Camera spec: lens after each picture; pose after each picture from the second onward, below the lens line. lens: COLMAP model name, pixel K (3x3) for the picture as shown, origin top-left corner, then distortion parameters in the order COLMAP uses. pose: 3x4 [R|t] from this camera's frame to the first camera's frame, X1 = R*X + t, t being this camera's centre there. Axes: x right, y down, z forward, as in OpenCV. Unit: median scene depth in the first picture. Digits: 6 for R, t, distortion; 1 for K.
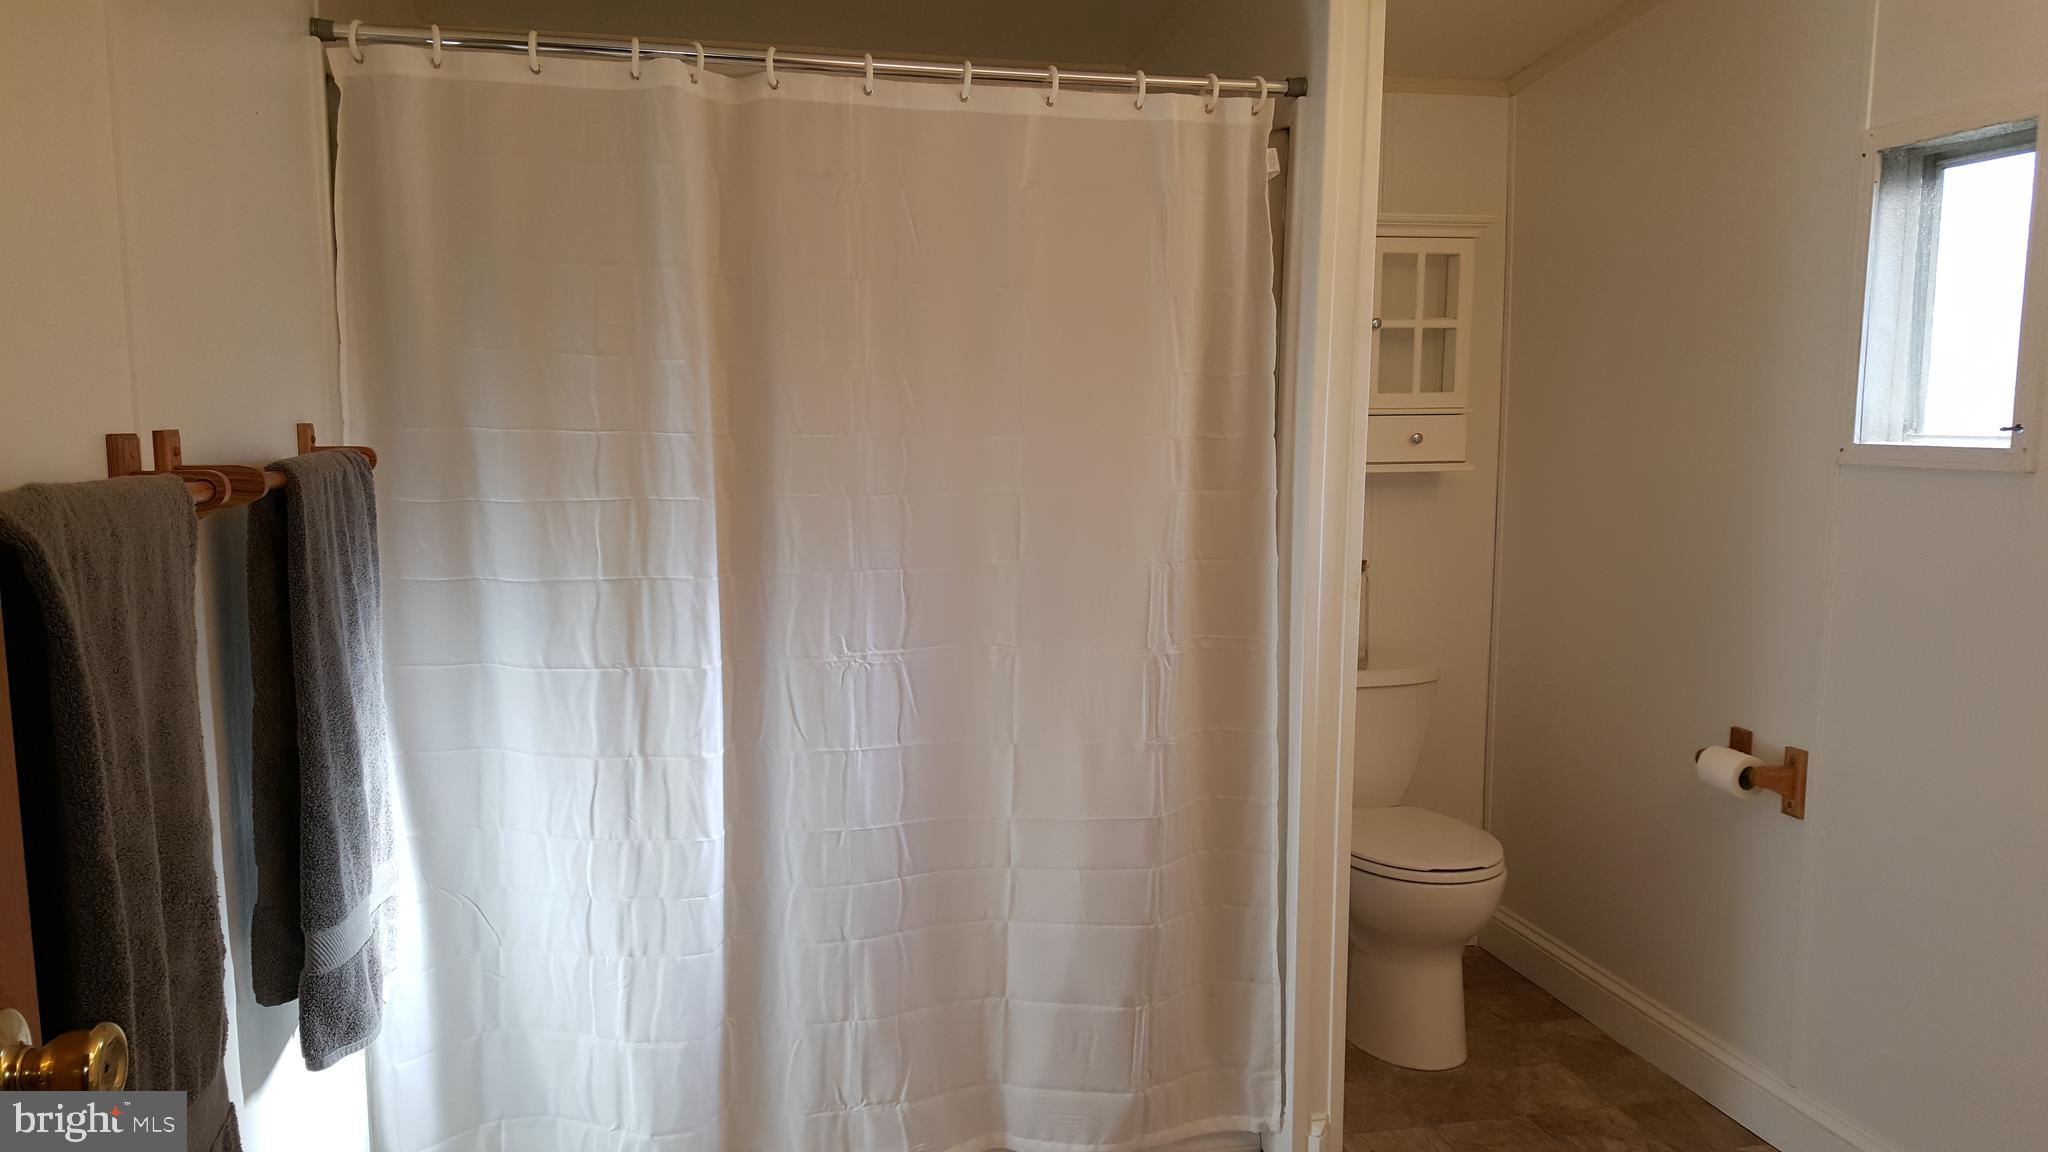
lens RADIAL K [[1617.7, 0, 1020.3], [0, 1617.7, 582.3], [0, 0, 1]] dist [-0.004734, -0.005488]
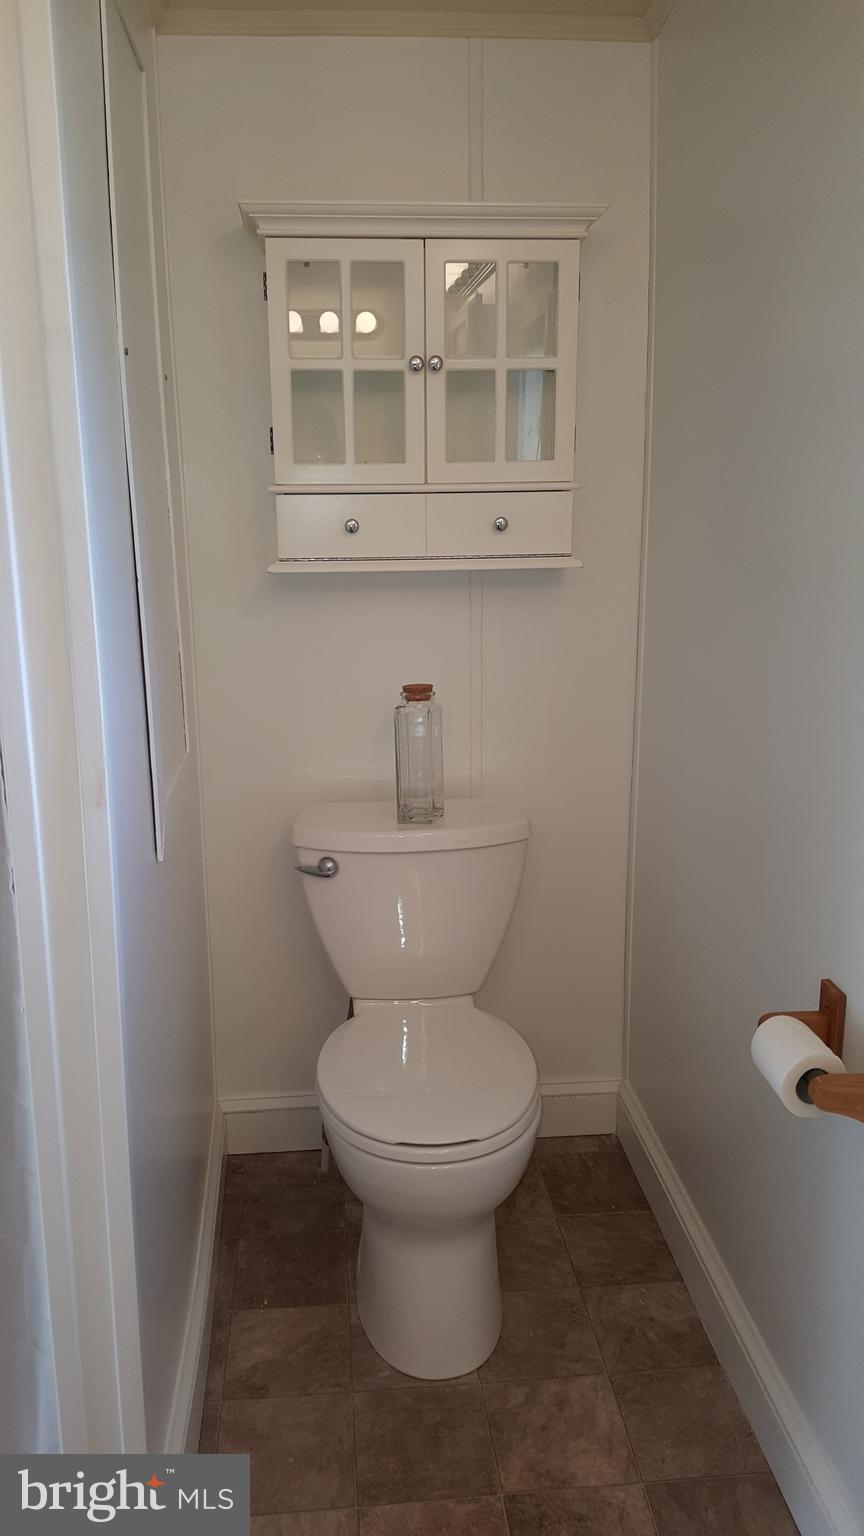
lens RADIAL K [[1213.3, 0, 438.7], [0, 1213.3, 765.6], [0, 0, 1]] dist [-0.004734, -0.005488]
pose [[0.991621, 0.028974, -0.125892, 0.297105], [-0.011716, 0.990678, 0.135723, -0.055343], [0.128651, -0.133111, 0.982716, 0.442658]]
